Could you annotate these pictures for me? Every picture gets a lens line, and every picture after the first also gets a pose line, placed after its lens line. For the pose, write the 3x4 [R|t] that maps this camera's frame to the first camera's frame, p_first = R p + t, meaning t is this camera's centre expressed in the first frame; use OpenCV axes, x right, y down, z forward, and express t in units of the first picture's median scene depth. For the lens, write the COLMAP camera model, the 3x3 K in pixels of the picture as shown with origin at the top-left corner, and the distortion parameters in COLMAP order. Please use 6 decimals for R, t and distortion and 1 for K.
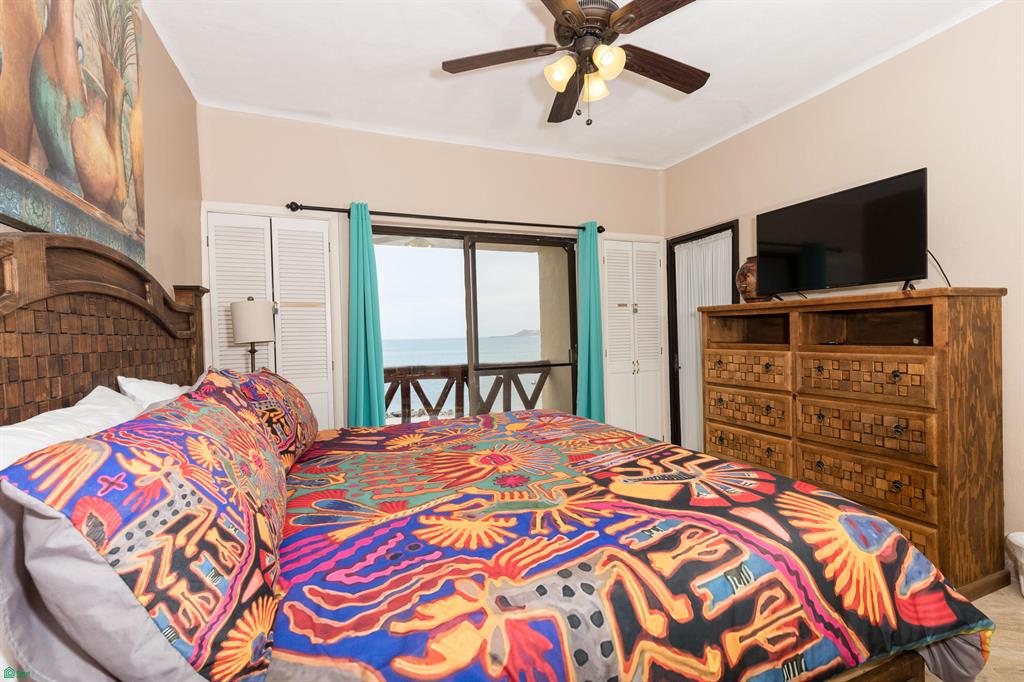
lens RADIAL K [[458.2, 0, 515.9], [0, 458.2, 336.7], [0, 0, 1]] dist [0.007926, -0.002470]
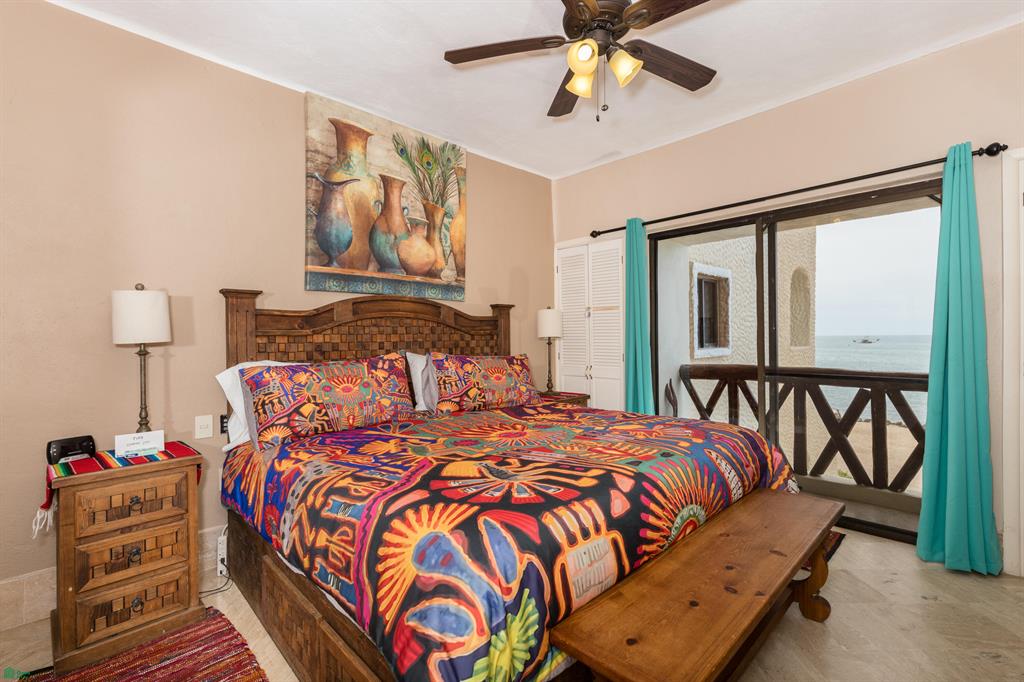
lens RADIAL K [[458.2, 0, 519.4], [0, 458.2, 336.3], [0, 0, 1]] dist [0.007926, -0.002470]
pose [[0.368825, 0.018070, -0.929323, 1.393255], [-0.001466, 0.999821, 0.018859, -0.035009], [0.929498, -0.005594, 0.368785, 0.672822]]
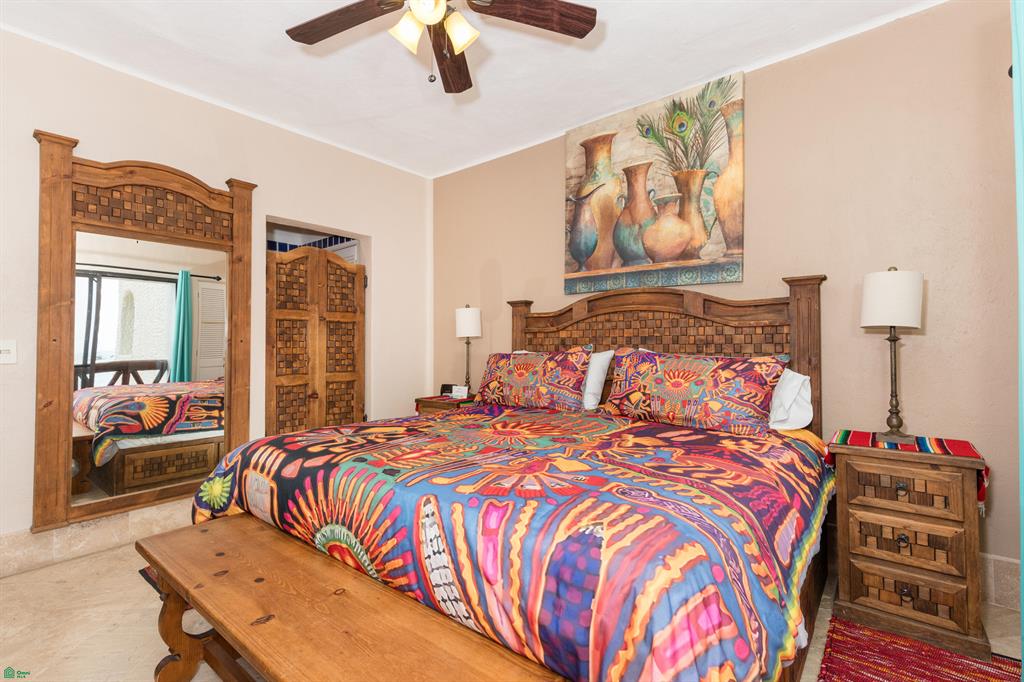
lens RADIAL K [[458.2, 0, 507.3], [0, 458.2, 336.0], [0, 0, 1]] dist [0.007926, -0.002470]
pose [[-0.878996, 0.027112, -0.476059, 0.649273], [0.030291, 0.999541, 0.000995, 0.010741], [0.475867, -0.013545, -0.879413, 2.502149]]
